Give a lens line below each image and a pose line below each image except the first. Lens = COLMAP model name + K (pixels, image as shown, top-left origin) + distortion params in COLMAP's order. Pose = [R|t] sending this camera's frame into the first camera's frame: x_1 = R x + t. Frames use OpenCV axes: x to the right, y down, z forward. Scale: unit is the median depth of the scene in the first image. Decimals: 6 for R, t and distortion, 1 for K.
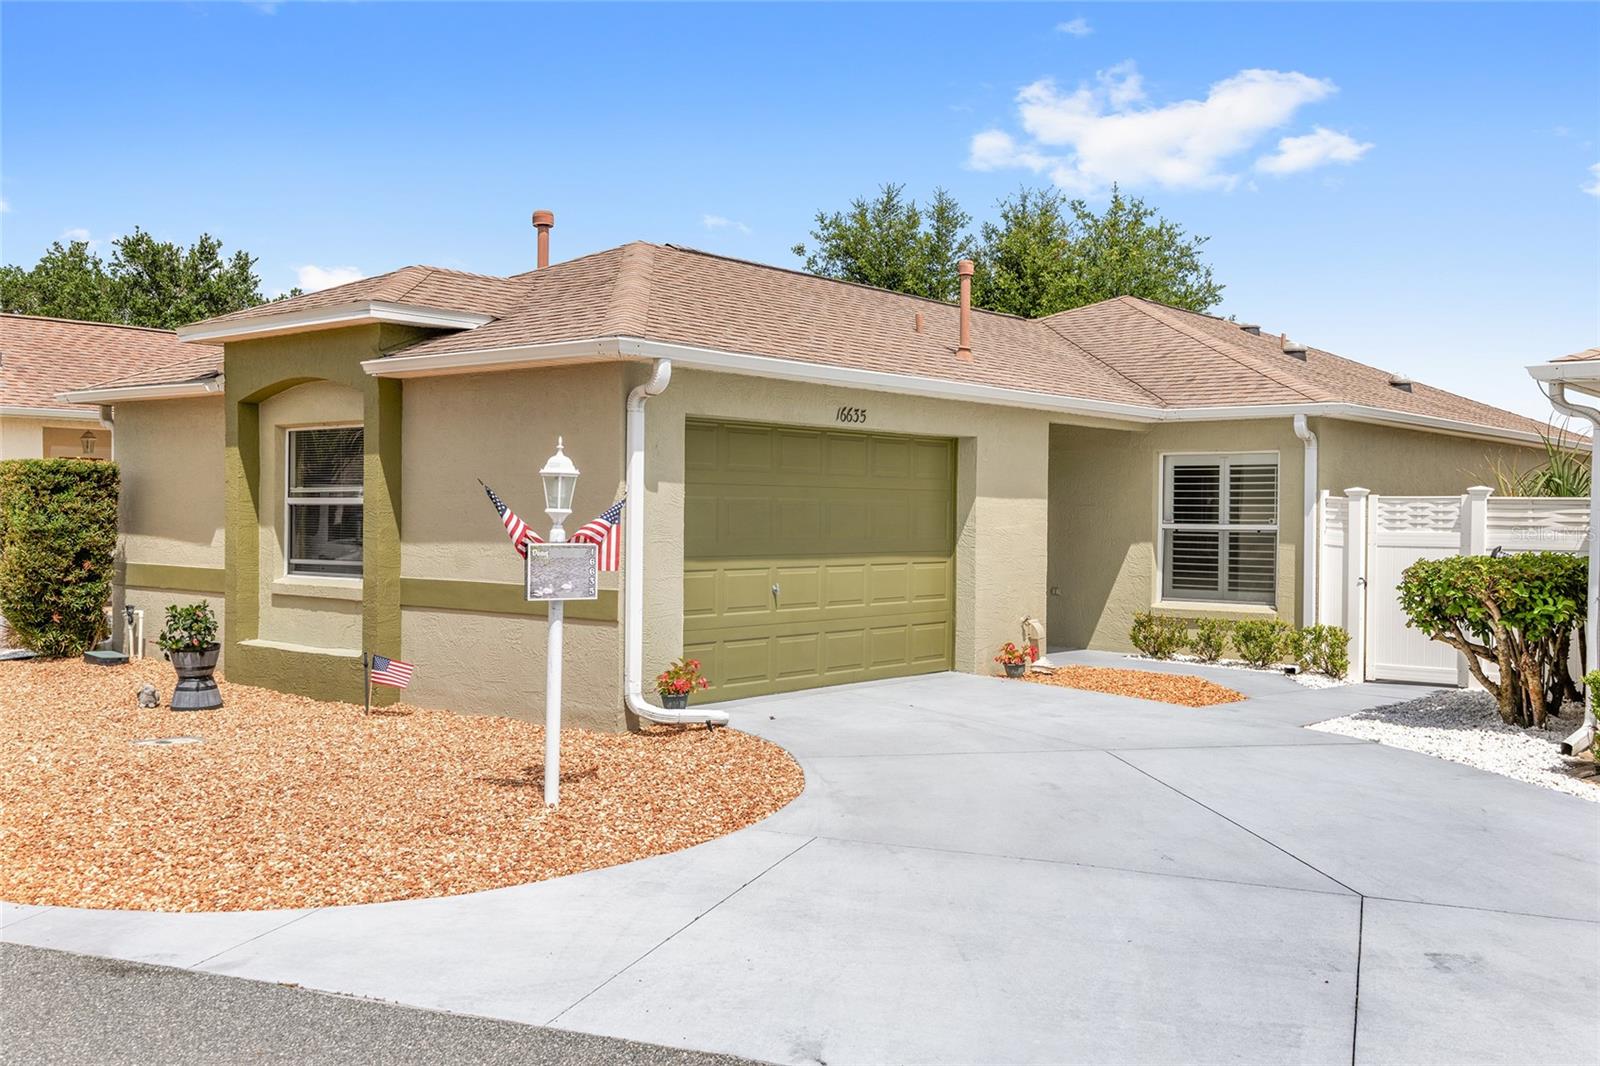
lens RADIAL K [[1552.6, 0, 797.9], [0, 1552.6, 562.2], [0, 0, 1]] dist [-0.044173, -0.008867]
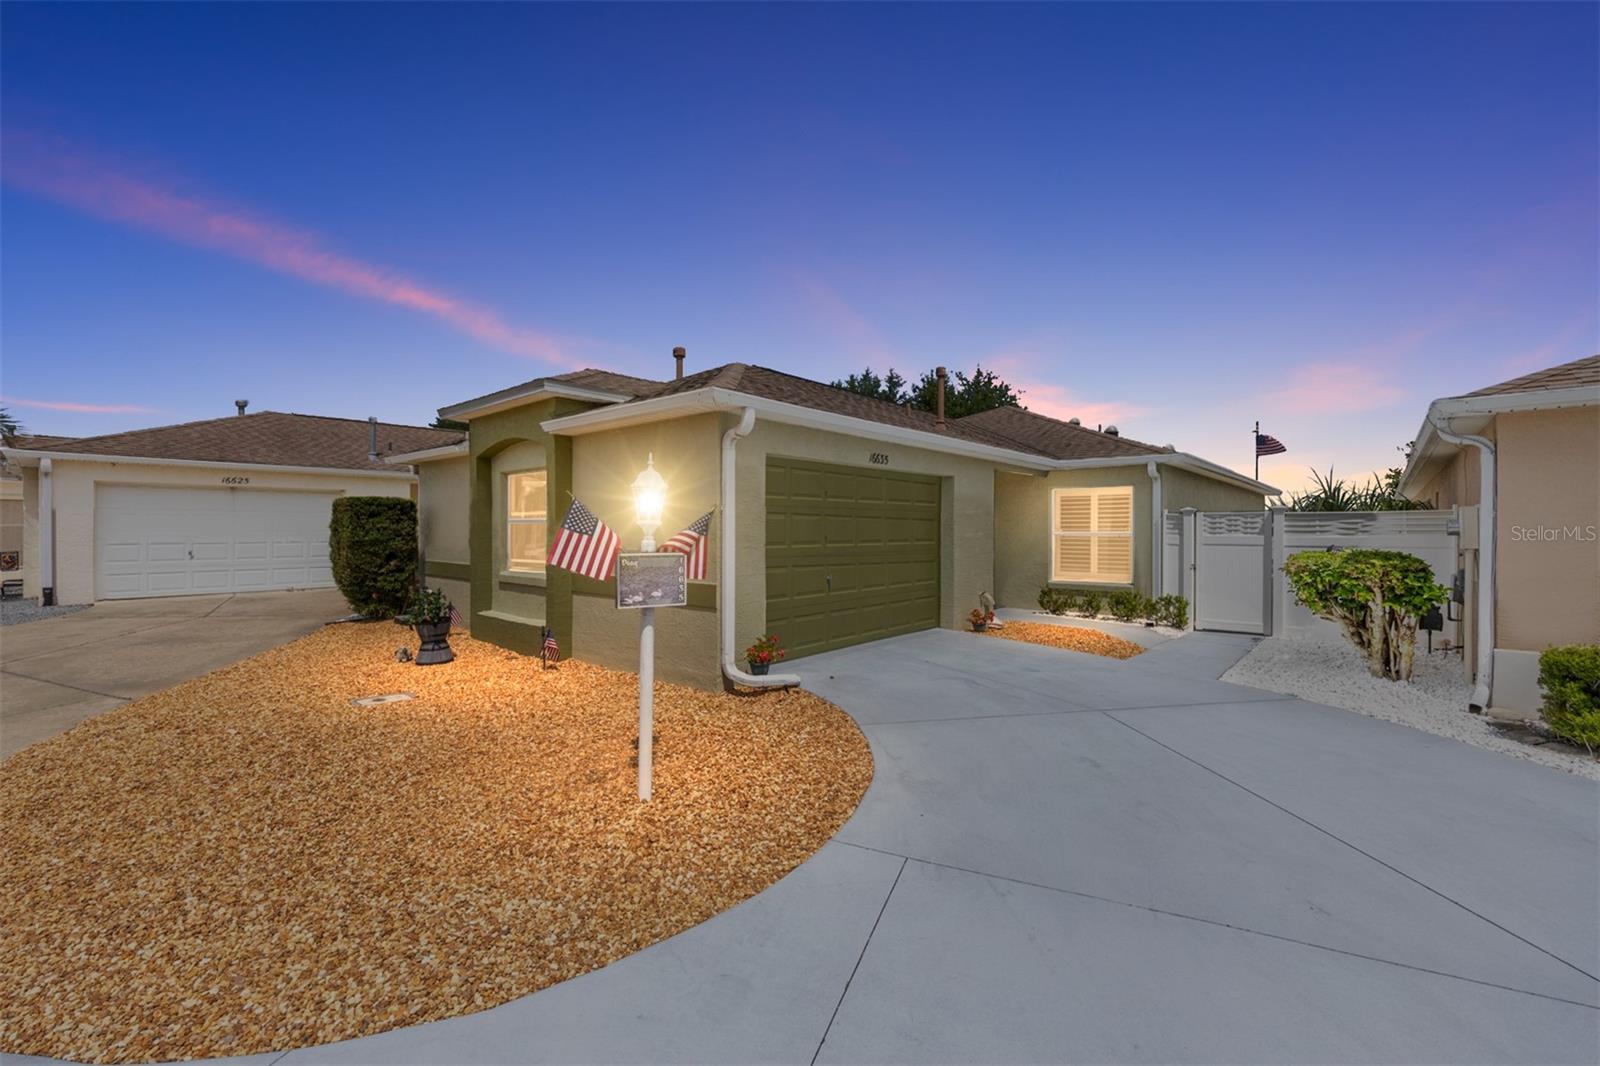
lens RADIAL K [[642.7, 0, 798.1], [0, 642.7, 531.4], [0, 0, 1]] dist [0.000282, 0.000319]
pose [[0.999751, -0.008035, -0.020794, -0.030019], [0.007439, 0.999564, -0.028581, -0.009614], [0.021015, 0.028419, 0.999375, 0.391888]]
